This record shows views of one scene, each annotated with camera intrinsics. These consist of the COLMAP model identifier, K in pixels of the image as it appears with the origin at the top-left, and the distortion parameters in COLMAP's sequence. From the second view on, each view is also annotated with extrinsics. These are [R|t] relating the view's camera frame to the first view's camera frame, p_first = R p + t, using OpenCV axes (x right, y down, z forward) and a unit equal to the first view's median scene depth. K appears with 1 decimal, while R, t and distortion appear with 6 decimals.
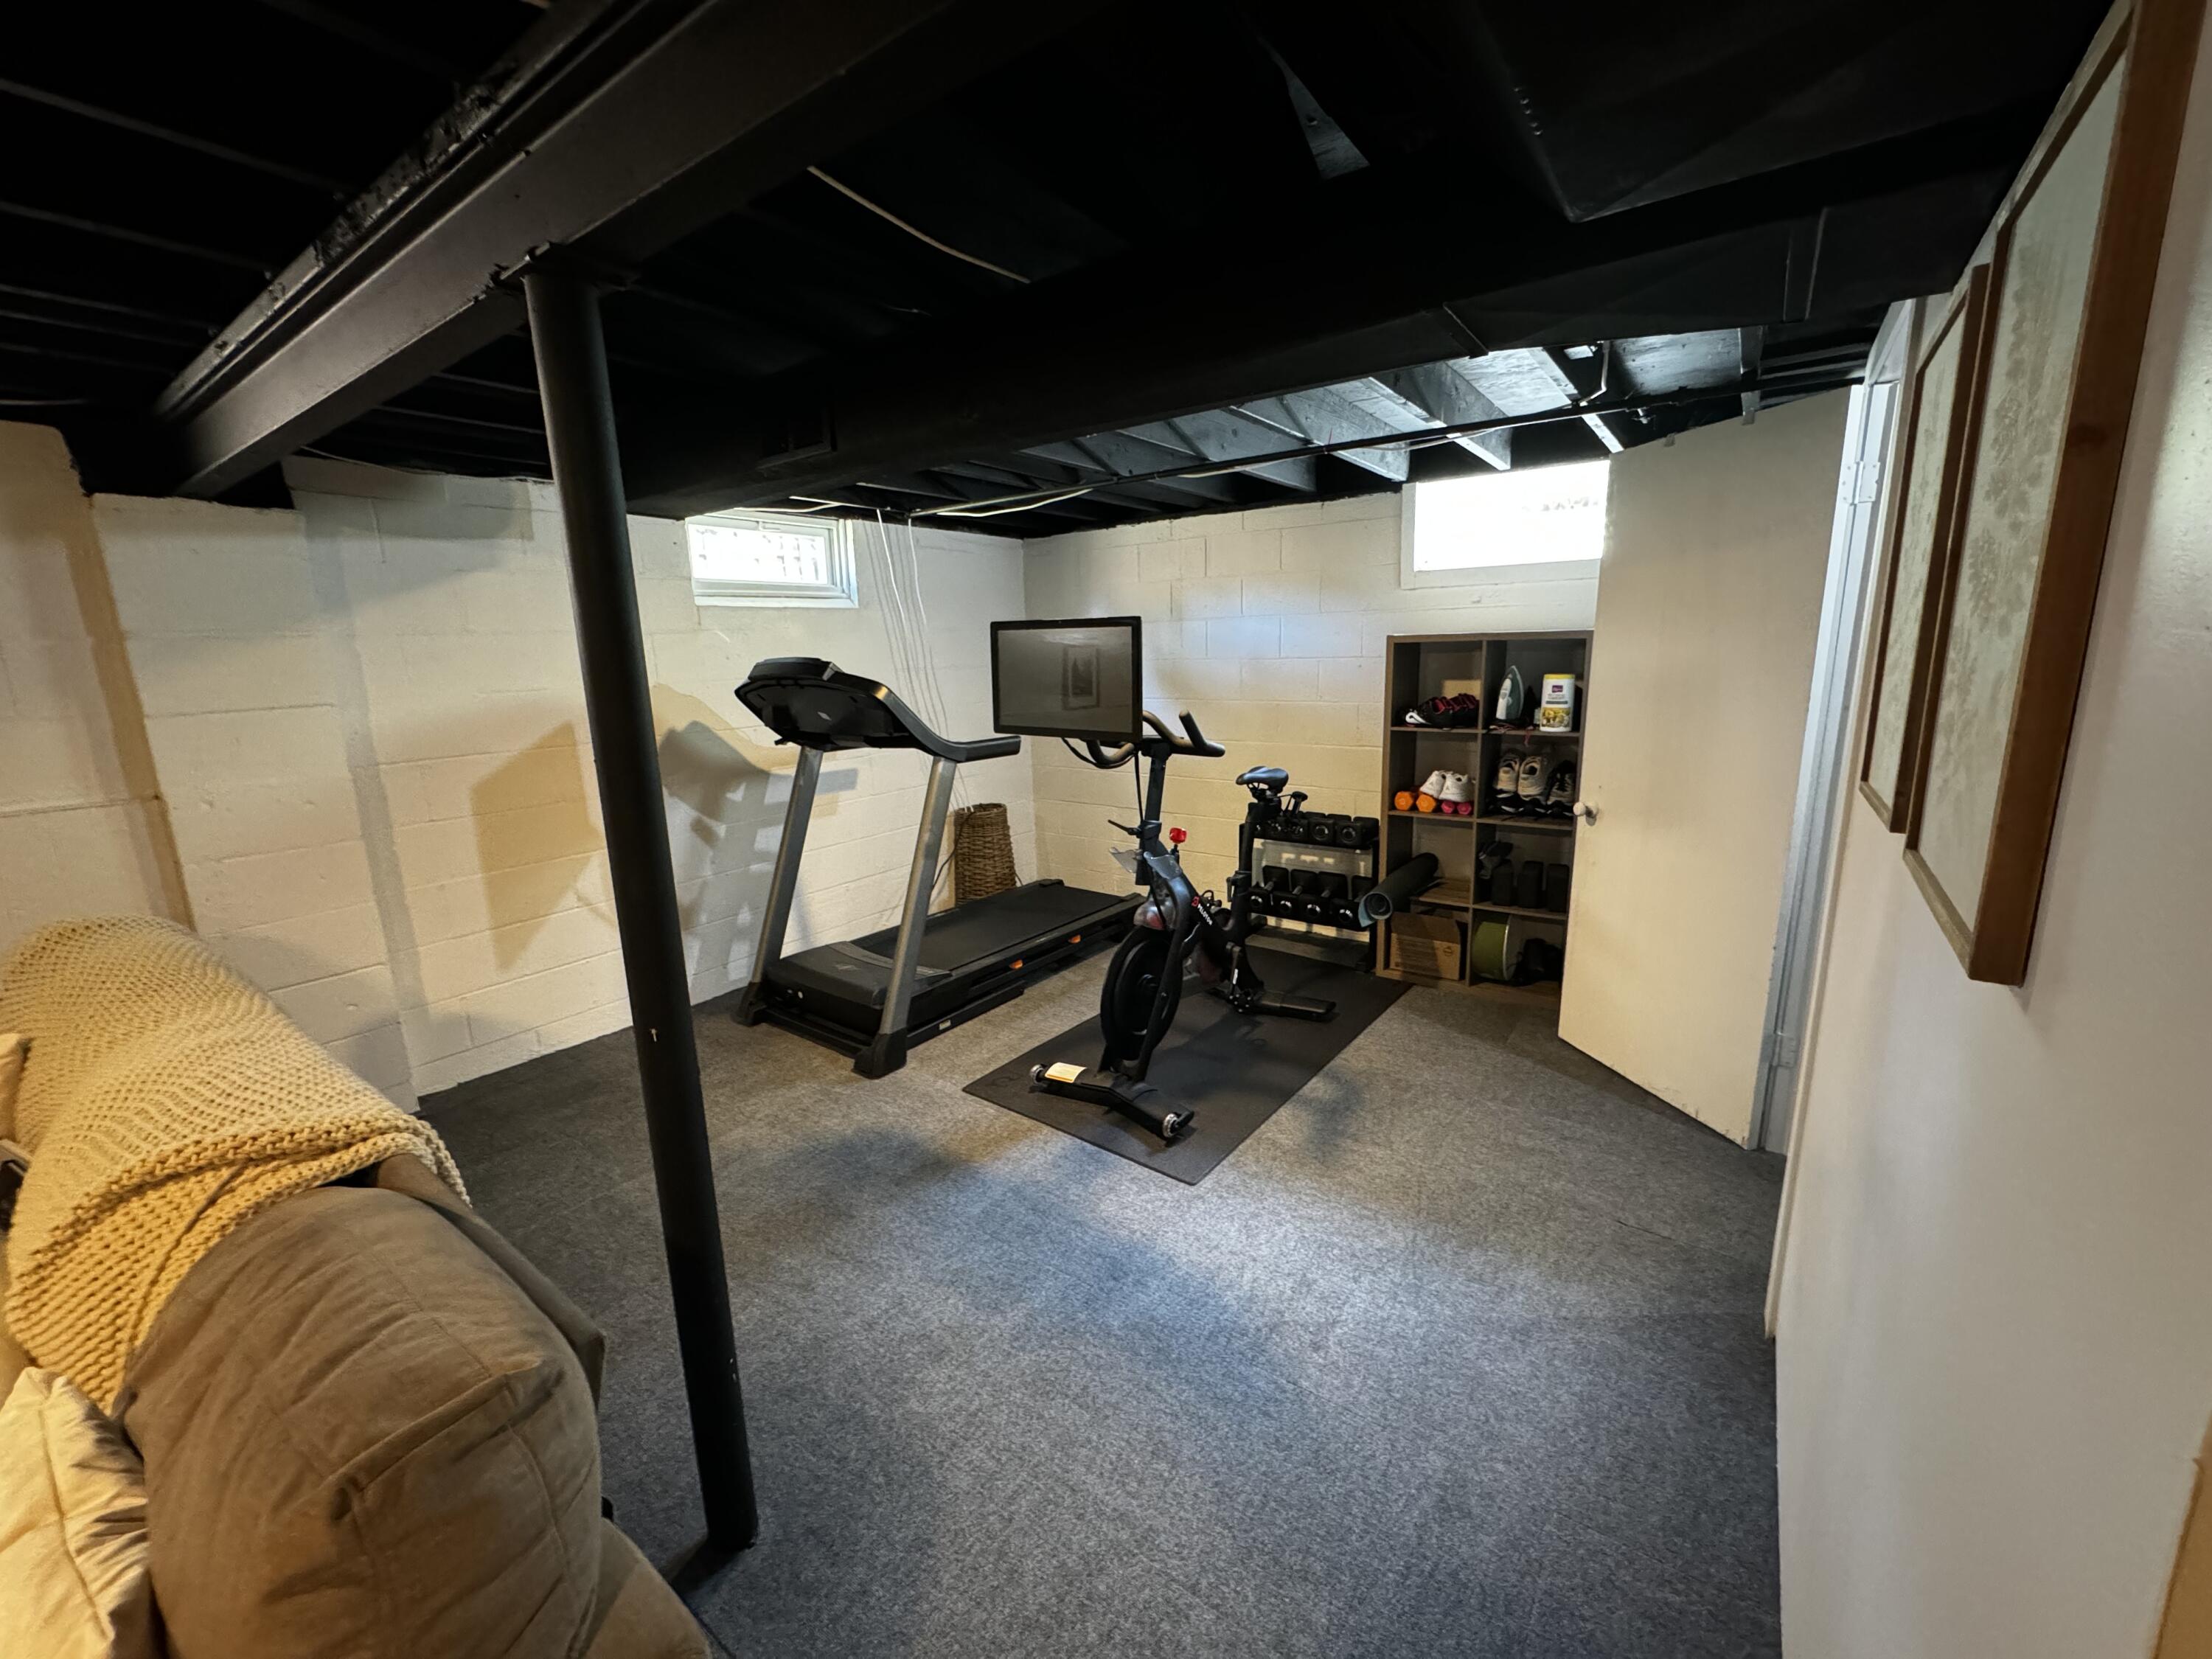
lens RADIAL K [[877.9, 0, 1107.7], [0, 877.9, 830.4], [0, 0, 1]] dist [-0.002054, 0.000264]
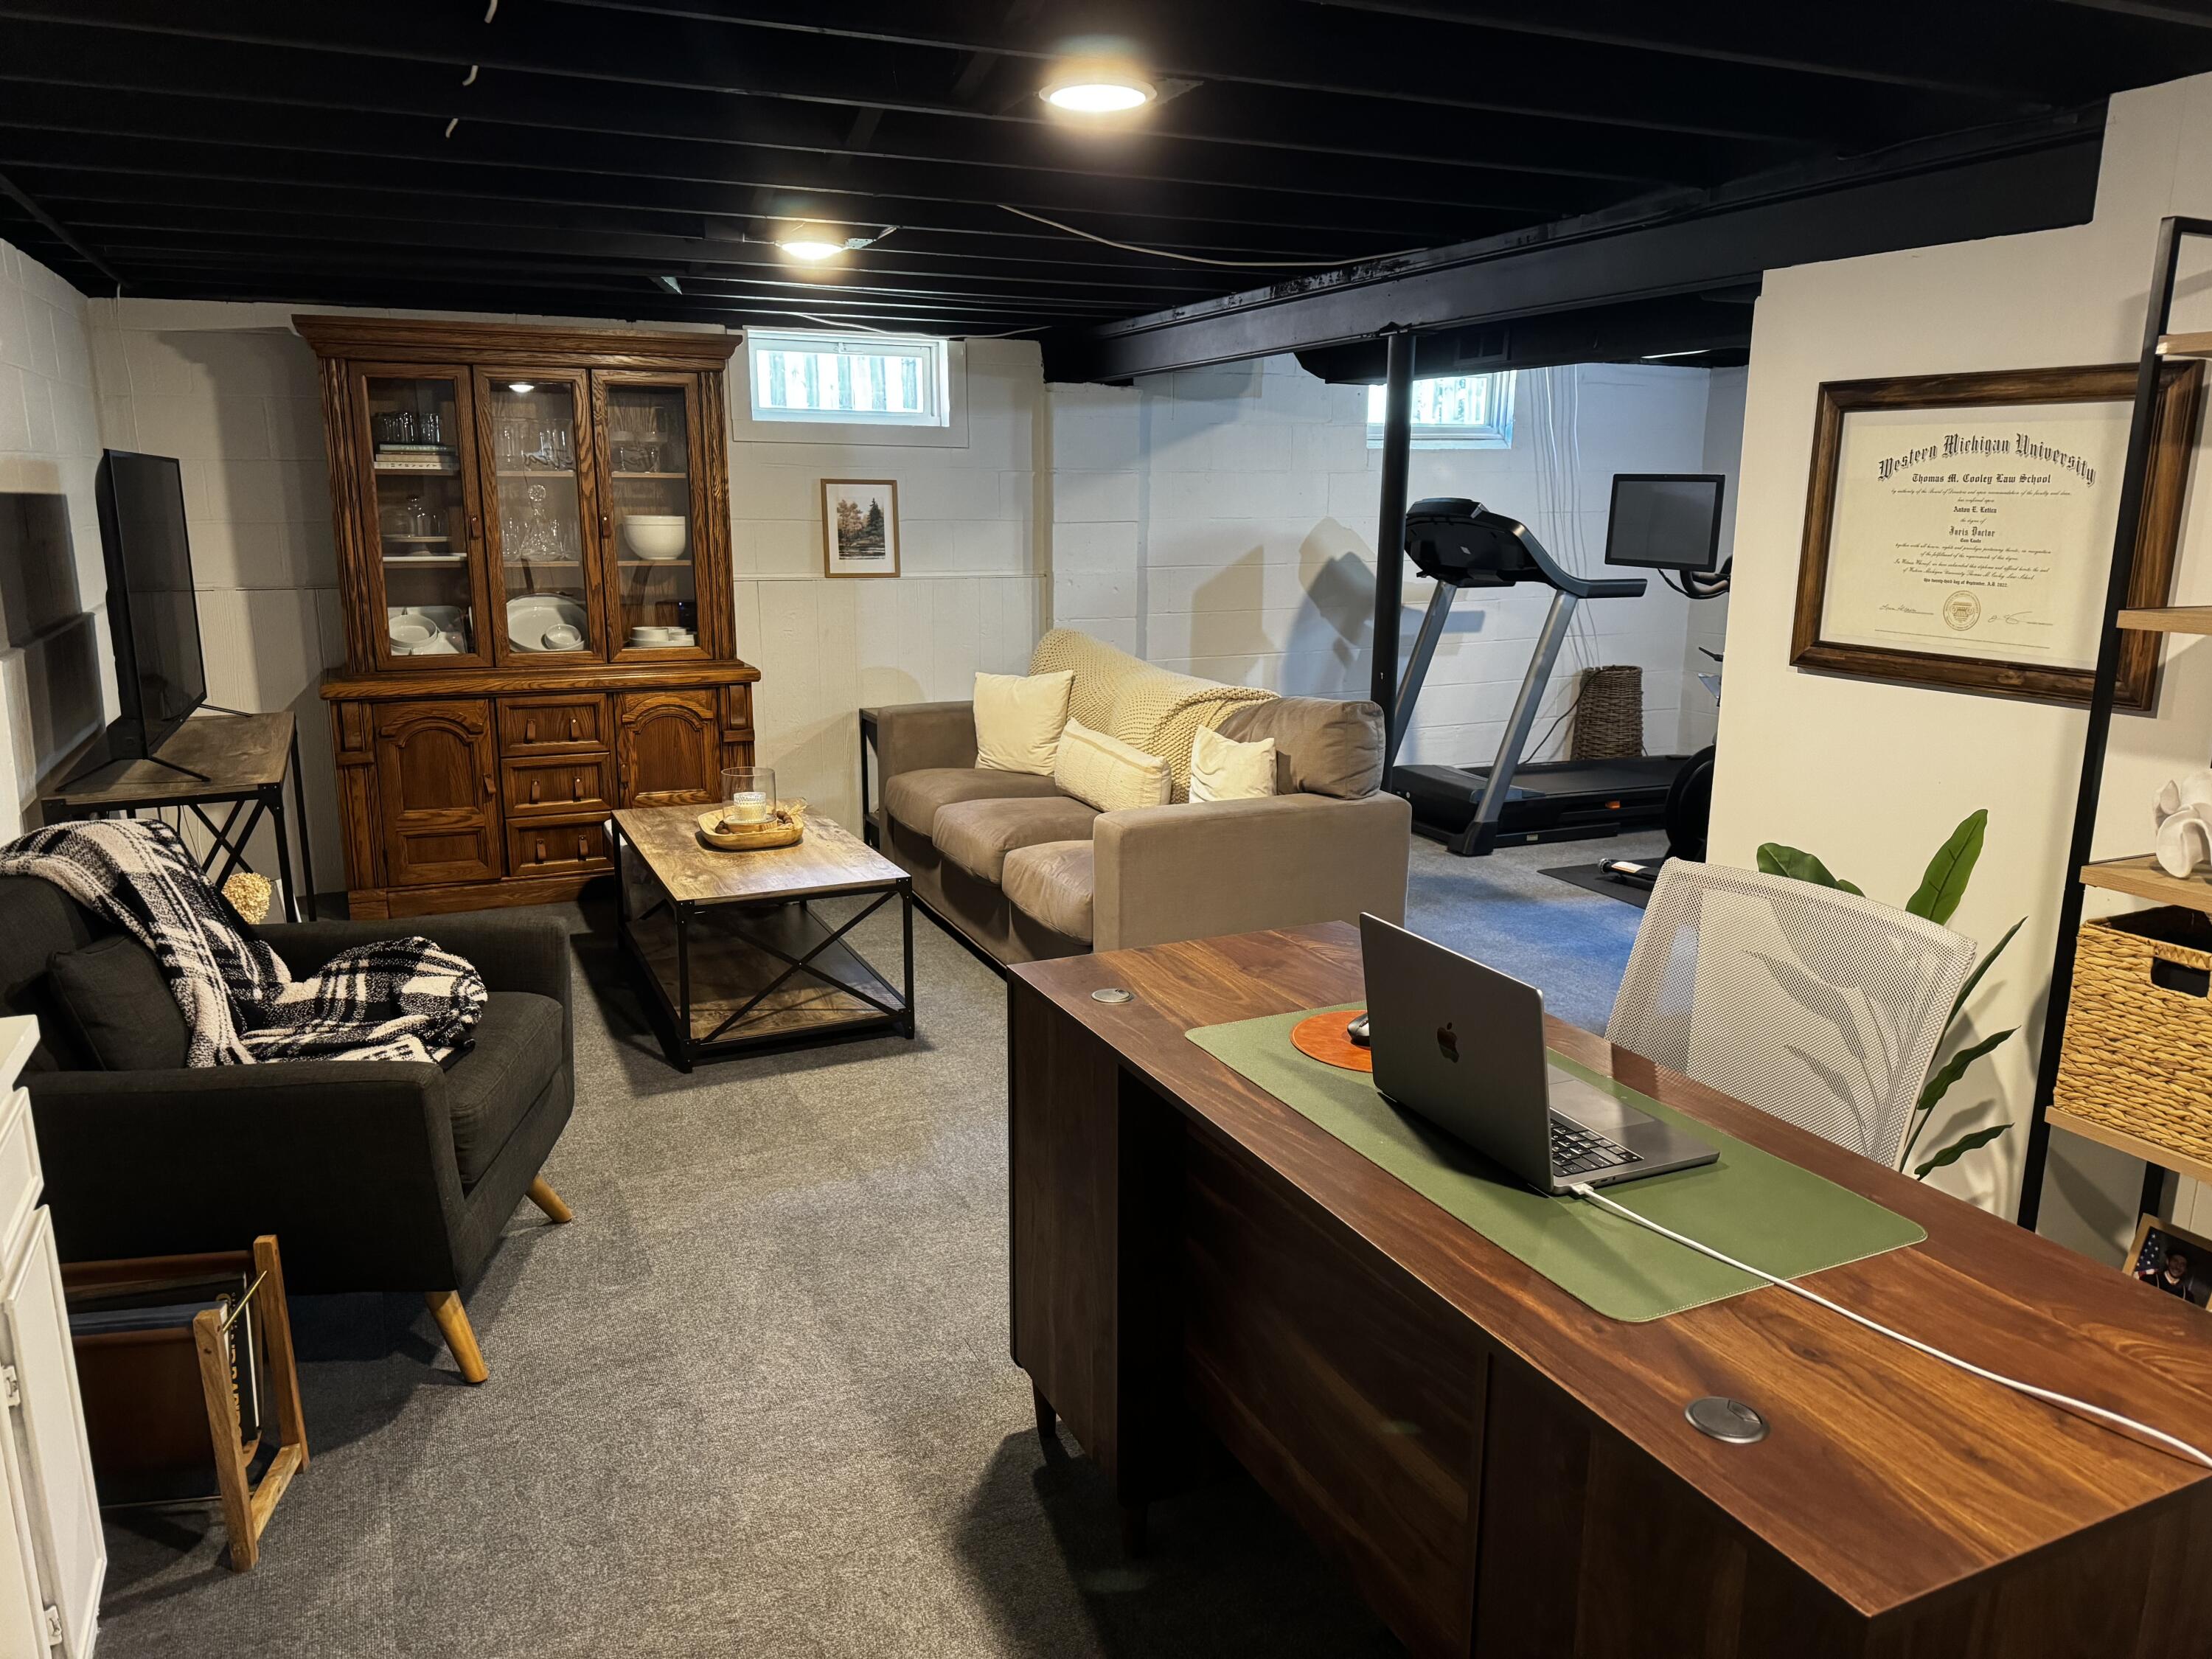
lens RADIAL K [[1577.0, 0, 1098.5], [0, 1577.0, 832.9], [0, 0, 1]] dist [0.092148, -0.001167]
pose [[0.870057, 0.138243, -0.473169, 0.293843], [-0.131768, 0.990166, 0.046997, 0.201463], [0.475013, 0.021458, 0.879717, -1.050579]]
